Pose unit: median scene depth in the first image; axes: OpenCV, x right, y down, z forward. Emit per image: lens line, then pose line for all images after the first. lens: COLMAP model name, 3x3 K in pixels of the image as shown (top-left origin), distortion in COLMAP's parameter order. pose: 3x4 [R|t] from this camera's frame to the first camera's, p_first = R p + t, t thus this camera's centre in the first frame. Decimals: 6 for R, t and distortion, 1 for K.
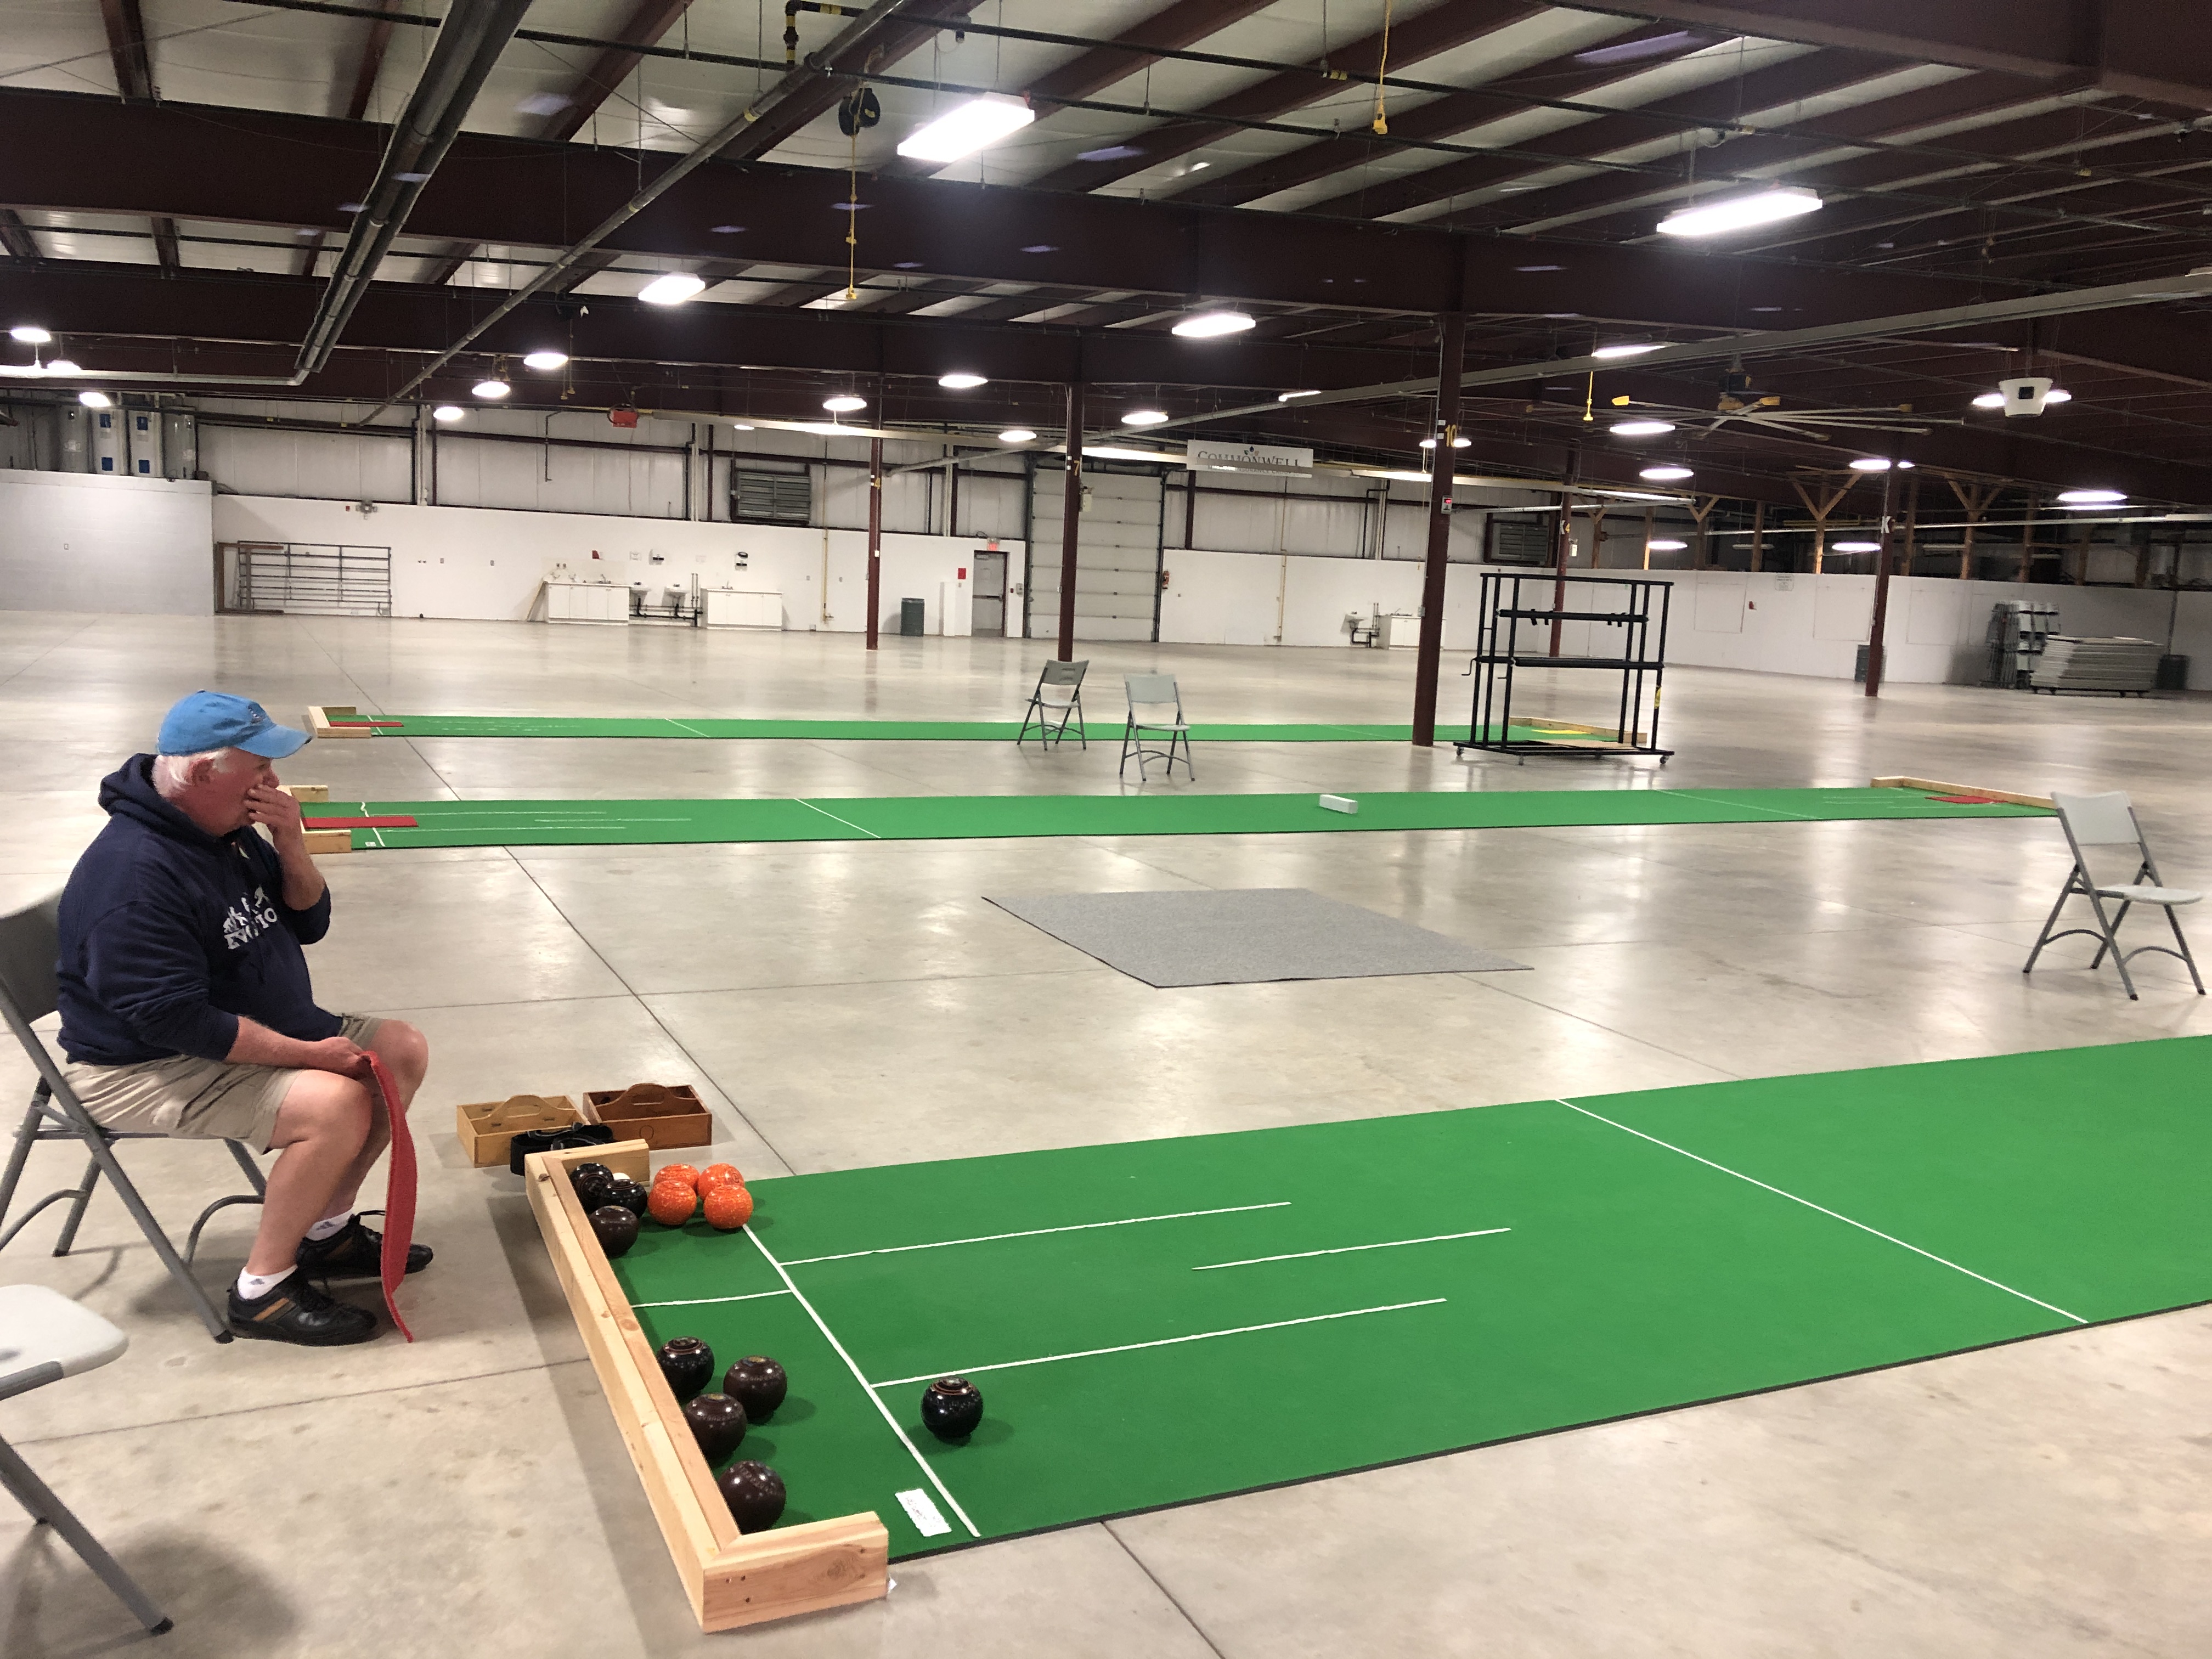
lens RADIAL K [[1819.1, 0, 1096.6], [0, 1819.1, 803.1], [0, 0, 1]] dist [0.083800, -0.113463]
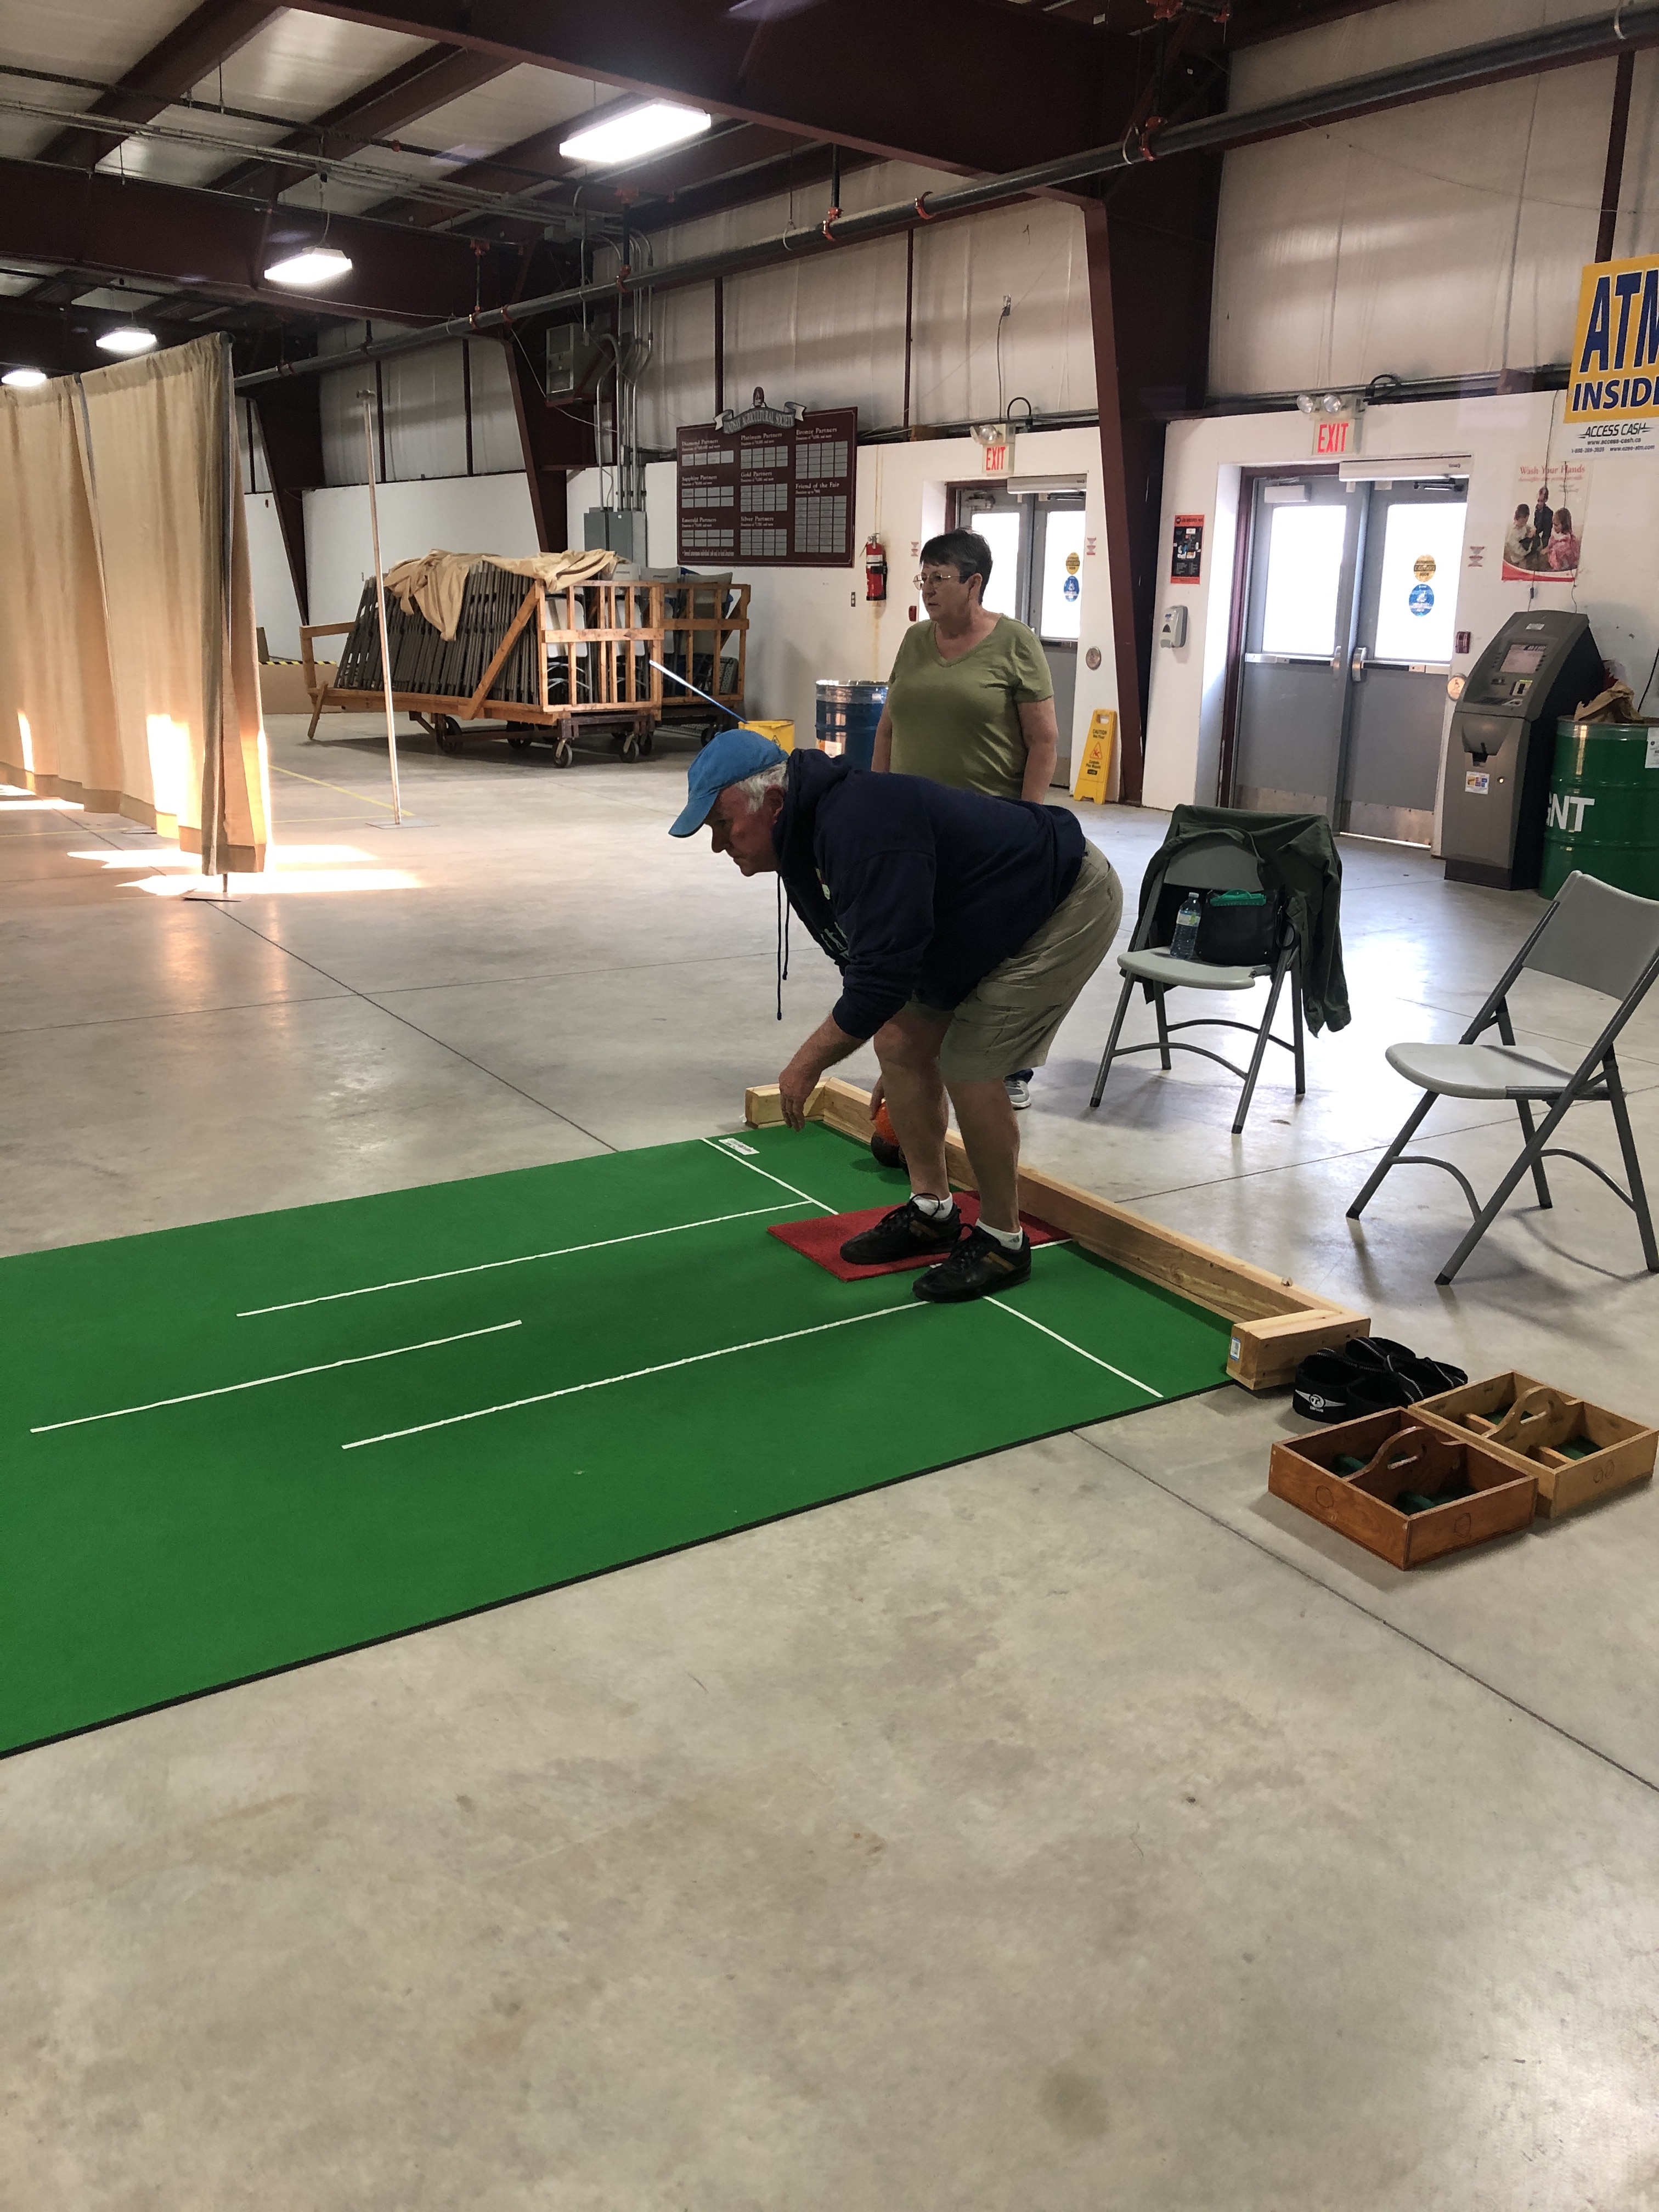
lens RADIAL K [[1819.1, 0, 829.5], [0, 1819.1, 1106.0], [0, 0, 1]] dist [0.083800, -0.113463]
pose [[-0.990728, -0.027562, -0.133037, 0.002502], [-0.077604, 0.918548, 0.387617, -0.019212], [0.111518, 0.394347, -0.912170, 0.180446]]
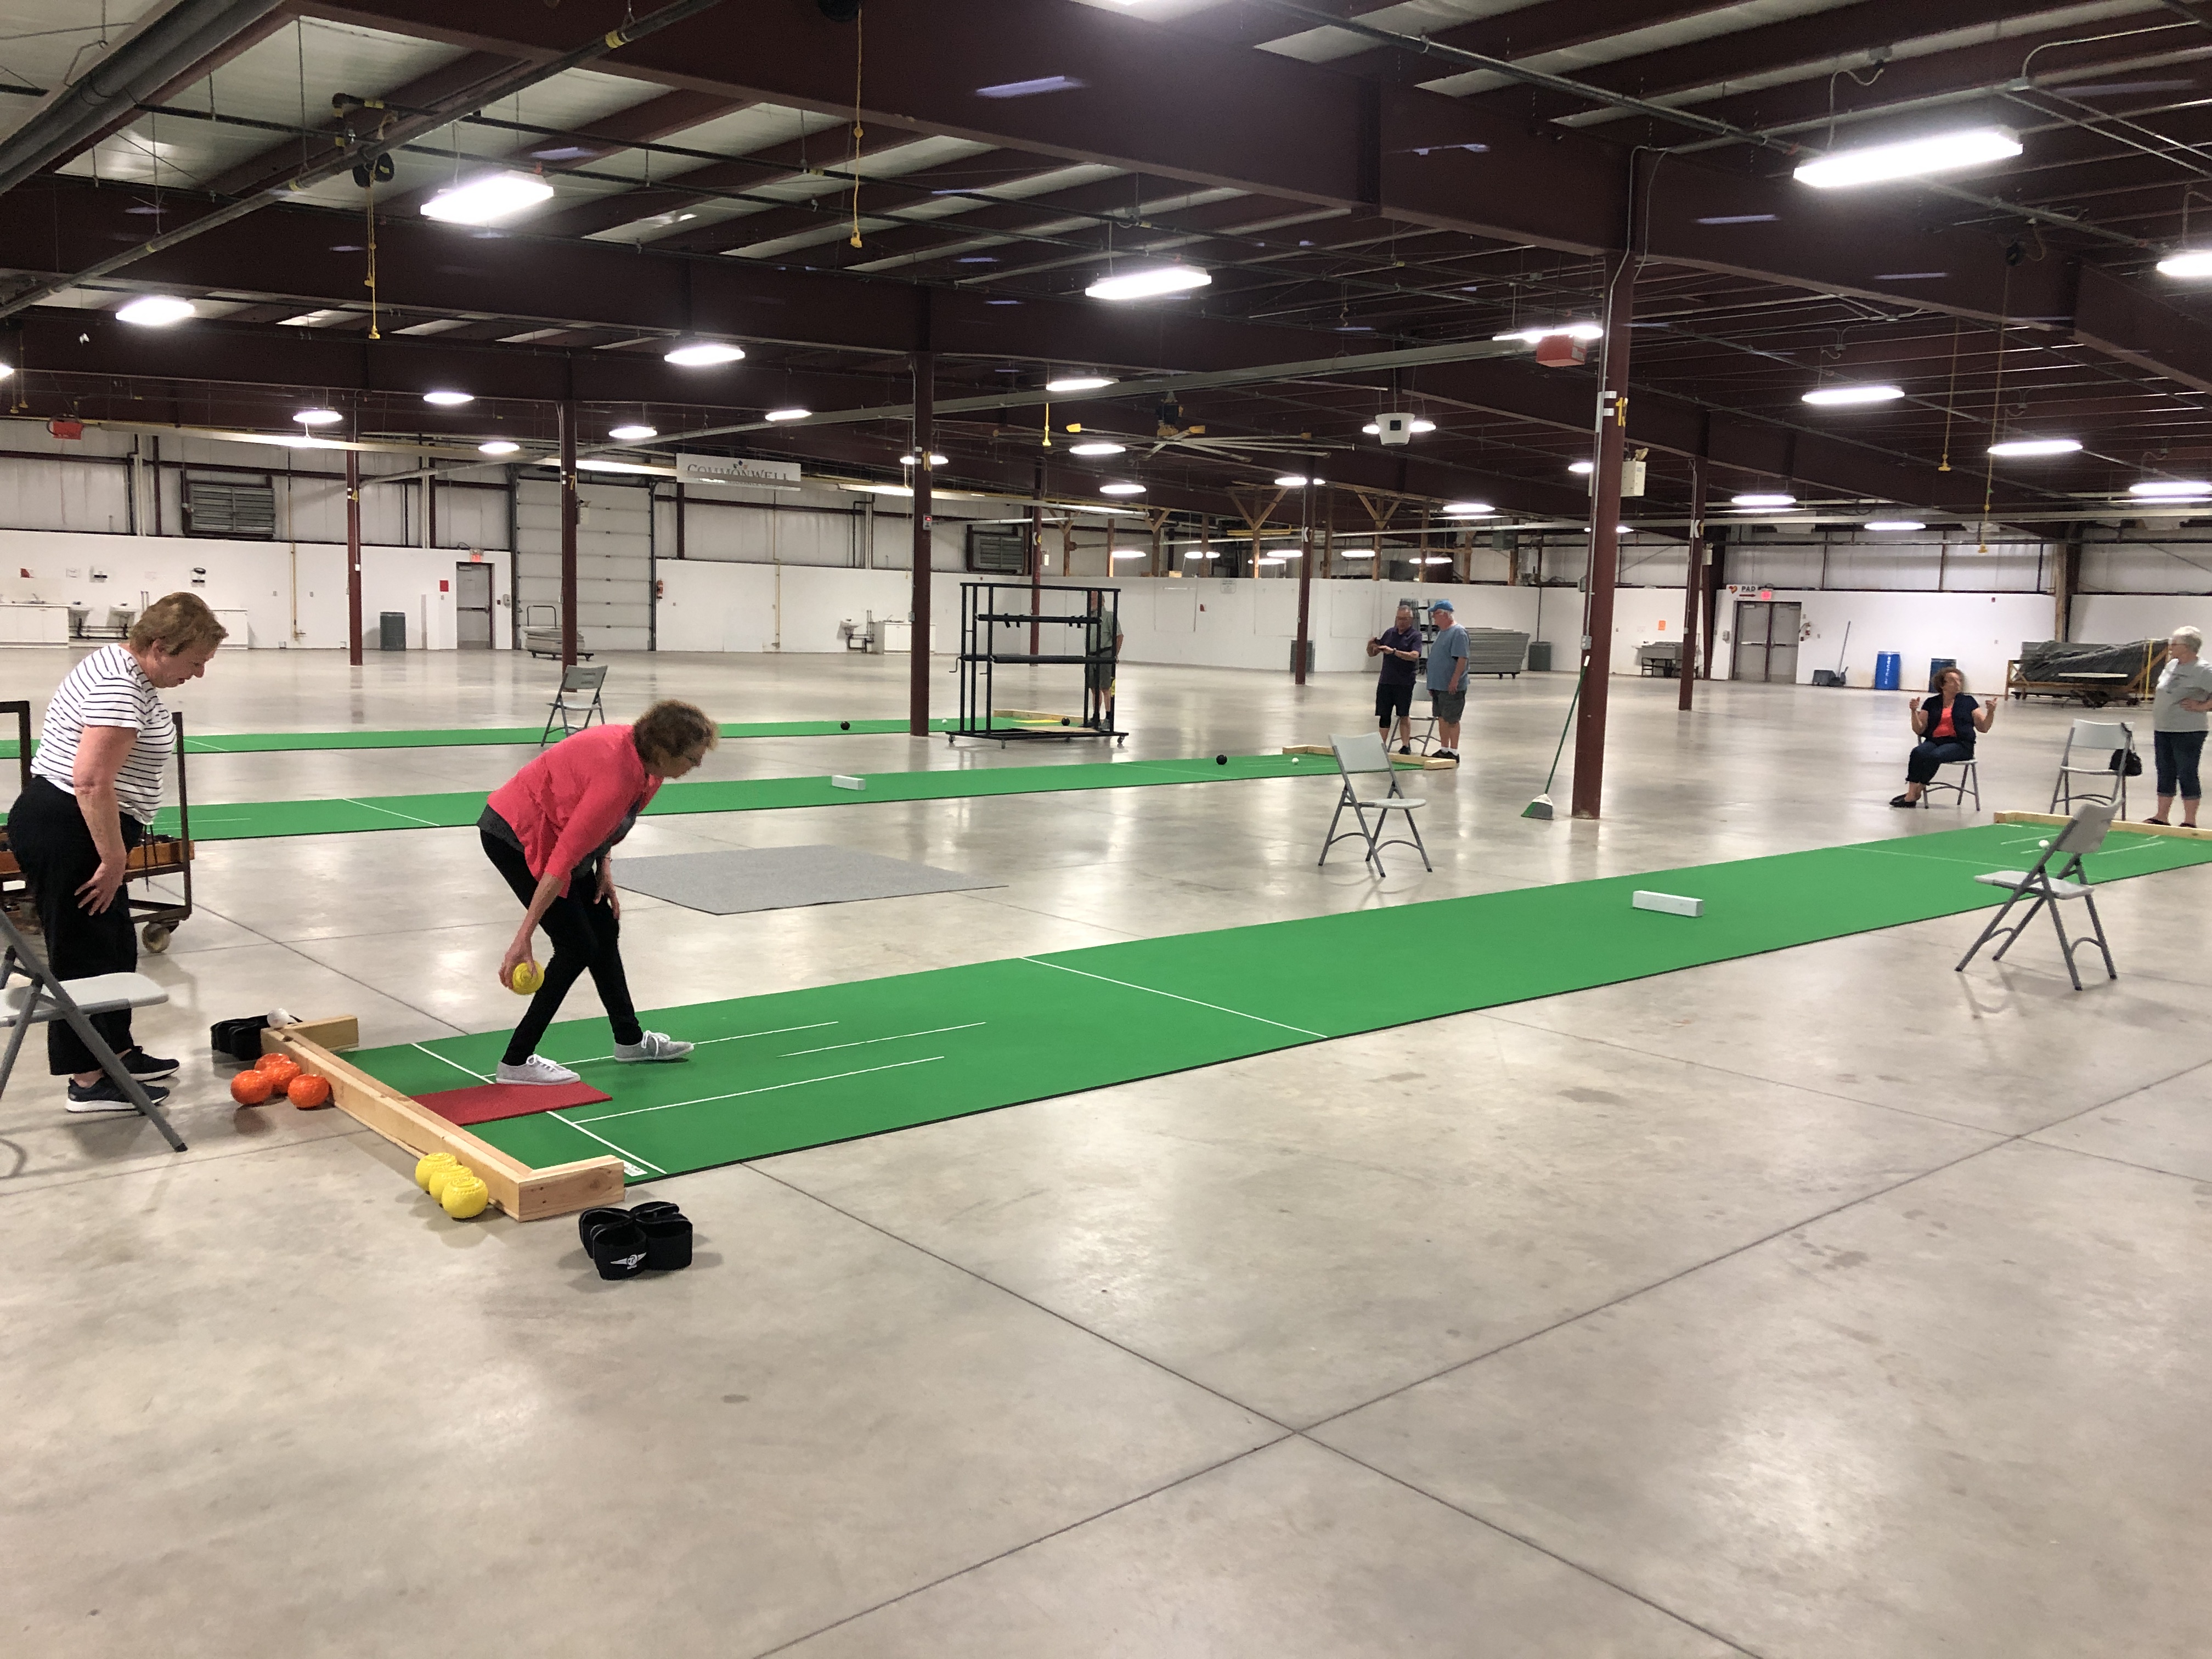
lens RADIAL K [[1772.5, 0, 1106.0], [0, 1772.5, 829.5], [0, 0, 1]] dist [0.087235, -0.104771]
pose [[0.959974, -0.054443, 0.274746, -0.008144], [0.050834, 0.998502, 0.020245, 0.005512], [-0.275437, -0.005469, 0.961304, -0.047659]]
